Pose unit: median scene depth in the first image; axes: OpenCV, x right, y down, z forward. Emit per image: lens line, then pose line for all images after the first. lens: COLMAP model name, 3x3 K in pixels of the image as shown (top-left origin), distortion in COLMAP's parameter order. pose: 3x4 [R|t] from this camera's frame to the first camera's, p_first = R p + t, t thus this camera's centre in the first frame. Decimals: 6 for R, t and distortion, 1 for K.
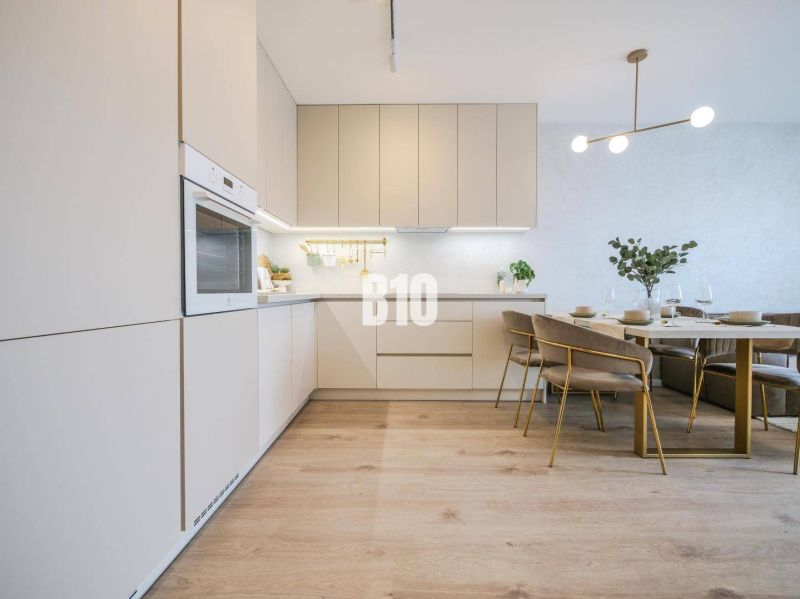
lens RADIAL K [[351.5, 0, 396.6], [0, 351.5, 297.4], [0, 0, 1]] dist [-0.000815, 0.000336]
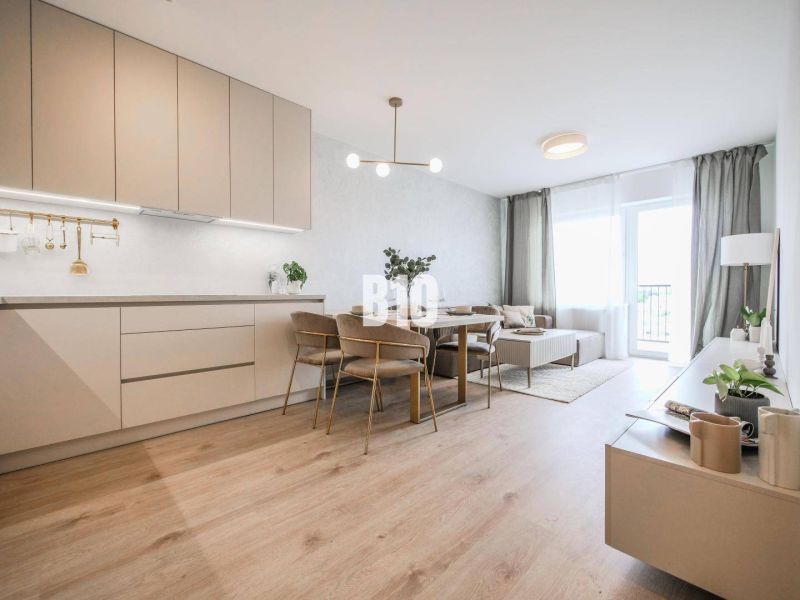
lens RADIAL K [[351.5, 0, 396.6], [0, 351.5, 297.9], [0, 0, 1]] dist [-0.000815, 0.000336]
pose [[0.709947, -0.011739, 0.704157, -0.208662], [0.014252, 0.999896, 0.002300, -0.000261], [-0.704111, 0.008403, 0.710040, 0.132508]]
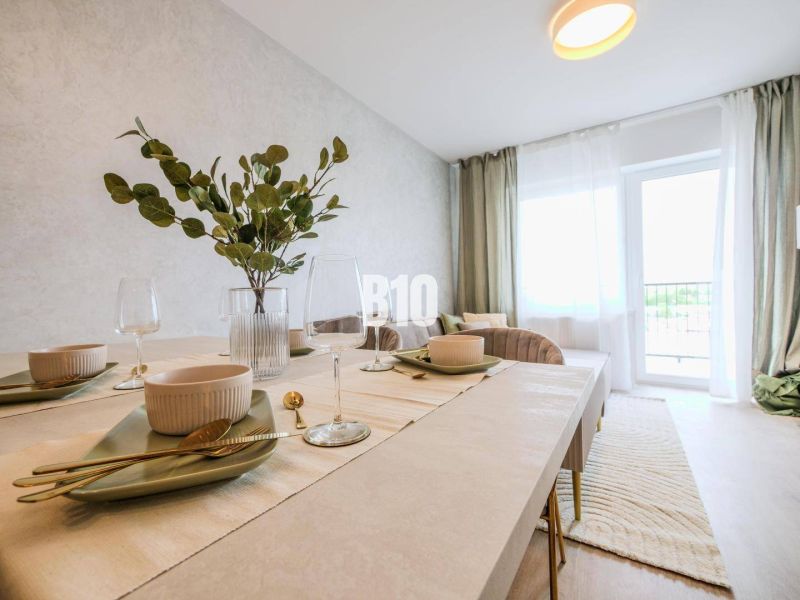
lens RADIAL K [[341.8, 0, 400.0], [0, 341.8, 300.0], [0, 0, 1]] dist [-0.002265, -0.000336]
pose [[0.535093, -0.015465, 0.844652, 0.504891], [0.034510, 0.999398, -0.003563, -0.003116], [-0.844088, 0.031055, 0.535305, 0.707965]]
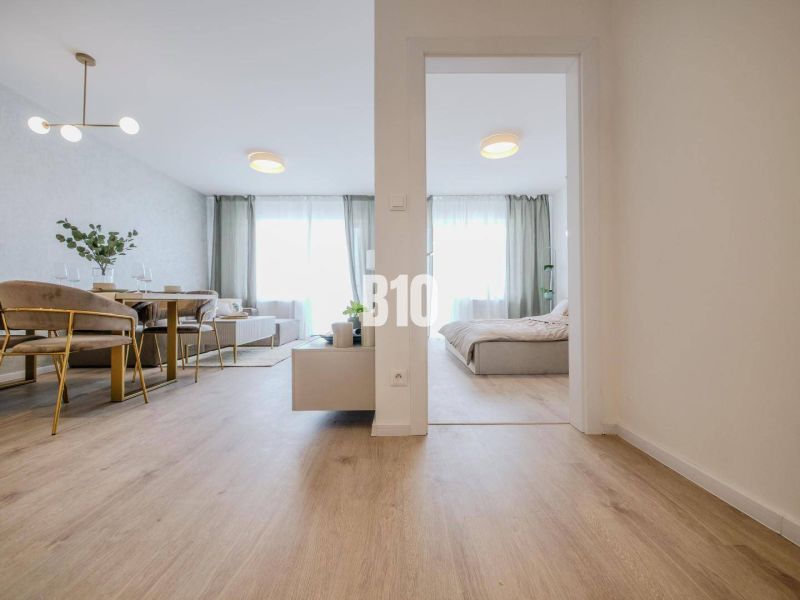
lens RADIAL K [[341.8, 0, 400.0], [0, 341.8, 300.0], [0, 0, 1]] dist [-0.002265, -0.000336]
pose [[-0.025489, 0.003117, 0.999670, -0.449925], [0.019100, 0.999814, -0.002630, 0.107068], [-0.999493, 0.019027, -0.025544, 0.045286]]
